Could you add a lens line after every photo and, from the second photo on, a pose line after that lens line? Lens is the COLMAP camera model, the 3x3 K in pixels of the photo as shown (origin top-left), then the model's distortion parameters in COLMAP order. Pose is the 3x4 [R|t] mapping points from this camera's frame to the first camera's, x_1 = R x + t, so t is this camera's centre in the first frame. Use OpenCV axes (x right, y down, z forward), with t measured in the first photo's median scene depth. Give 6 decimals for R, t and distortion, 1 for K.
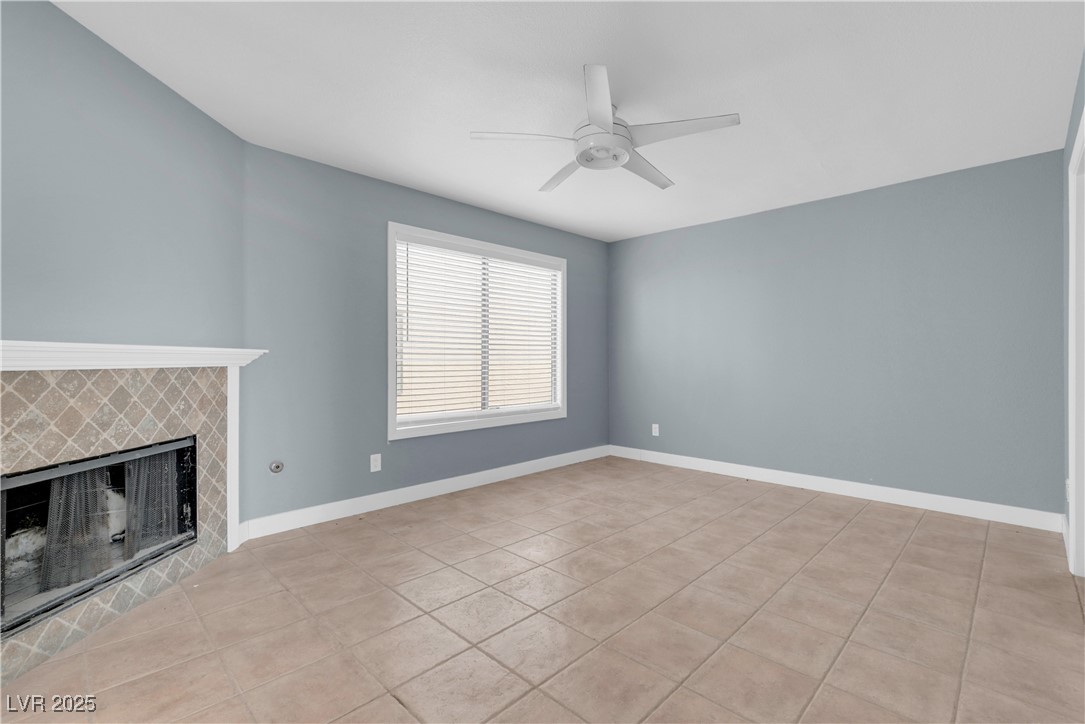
lens RADIAL K [[506.4, 0, 548.2], [0, 506.4, 357.6], [0, 0, 1]] dist [-0.000201, 0.000600]
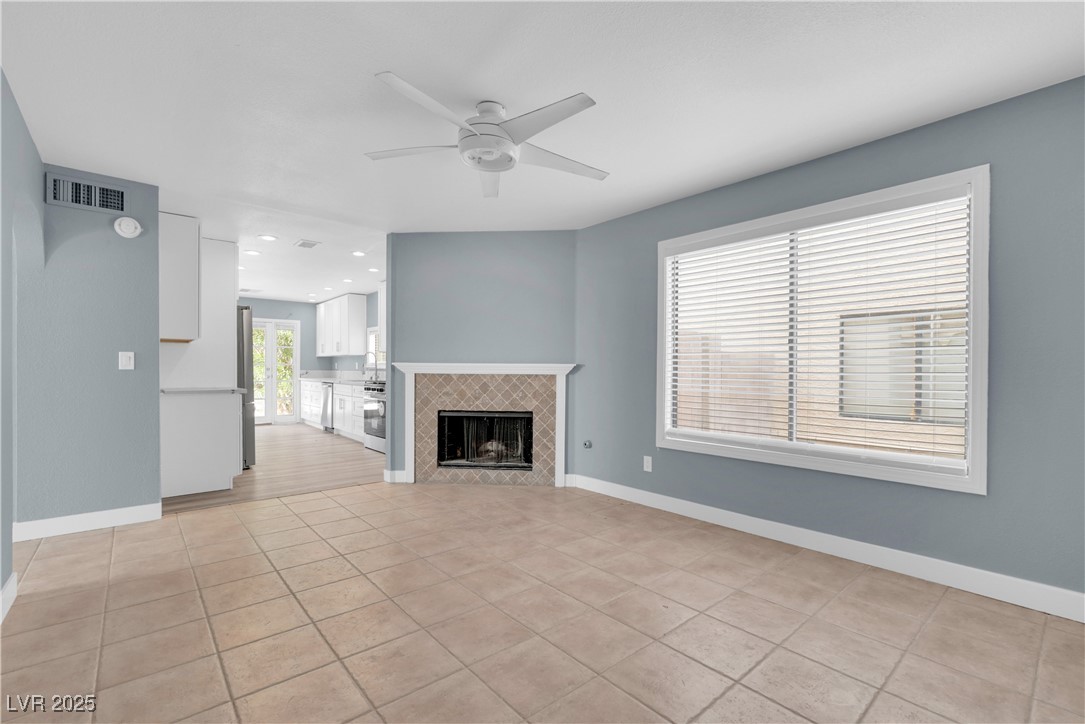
lens RADIAL K [[471.6, 0, 536.1], [0, 471.6, 371.3], [0, 0, 1]] dist [-0.003639, -0.000584]
pose [[-0.106213, 0.001871, -0.994342, 0.924570], [-0.003247, 0.999992, 0.002228, 0.003669], [0.994338, 0.003465, -0.106206, 1.113631]]
